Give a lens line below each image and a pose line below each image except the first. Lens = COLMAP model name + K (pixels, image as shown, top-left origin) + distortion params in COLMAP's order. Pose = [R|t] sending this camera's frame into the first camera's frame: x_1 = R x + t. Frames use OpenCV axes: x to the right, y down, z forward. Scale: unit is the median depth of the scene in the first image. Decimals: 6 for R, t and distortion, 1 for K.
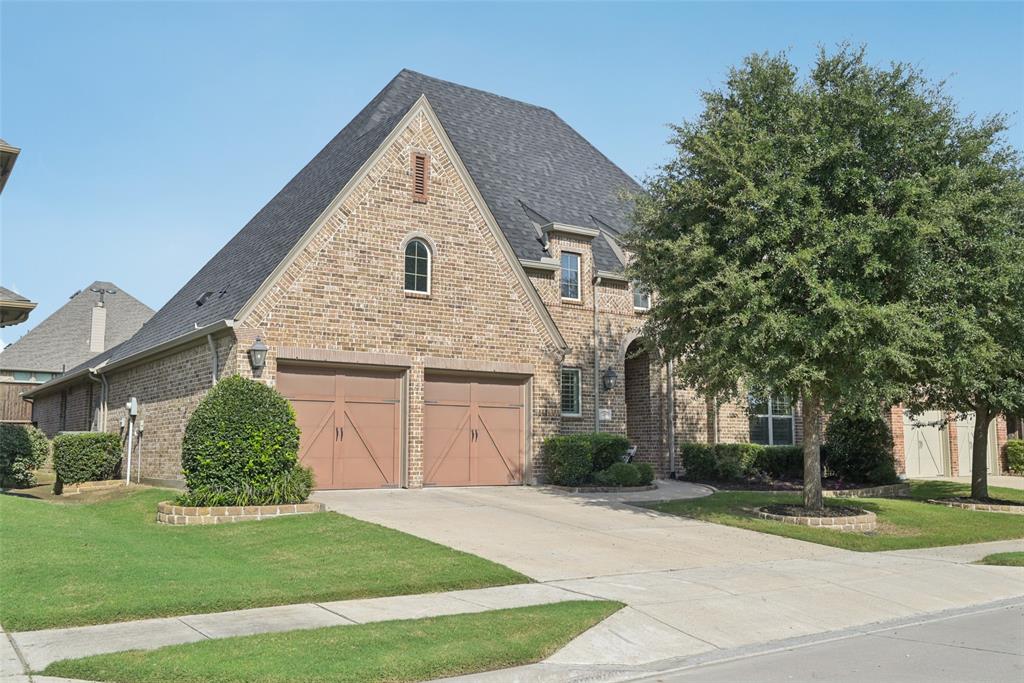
lens RADIAL K [[889.4, 0, 512.0], [0, 889.4, 341.5], [0, 0, 1]] dist [-0.001899, -0.001338]
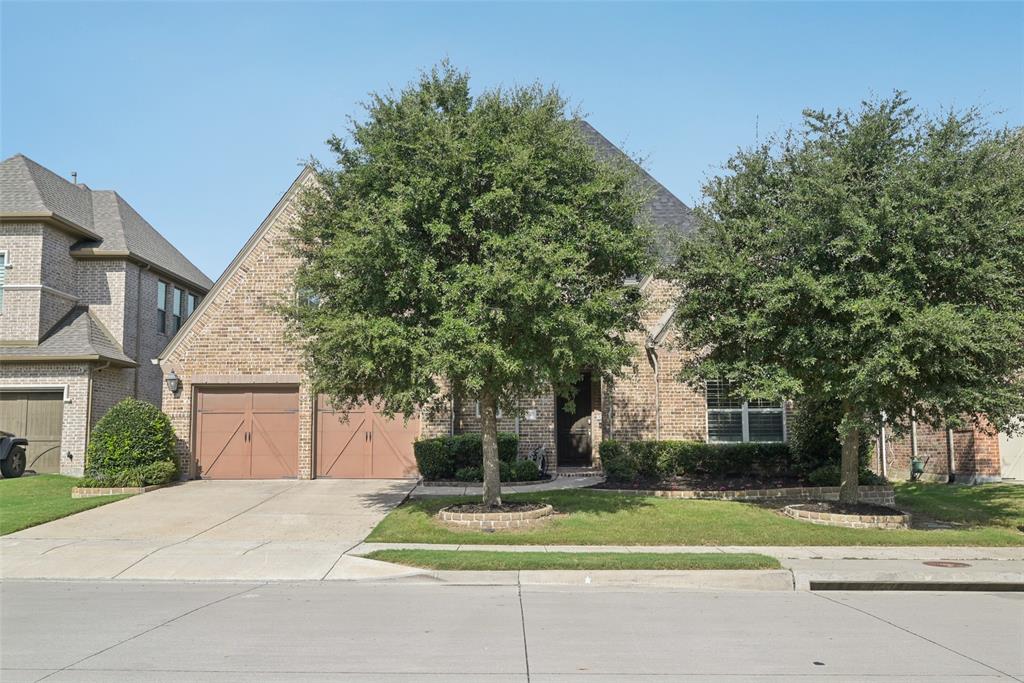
lens RADIAL K [[889.4, 0, 512.0], [0, 889.4, 341.5], [0, 0, 1]] dist [-0.001899, -0.001338]
pose [[0.804368, -0.076406, -0.589199, 0.901445], [0.076944, 0.996741, -0.024212, 0.023454], [0.589129, -0.025860, 0.807625, 0.164509]]
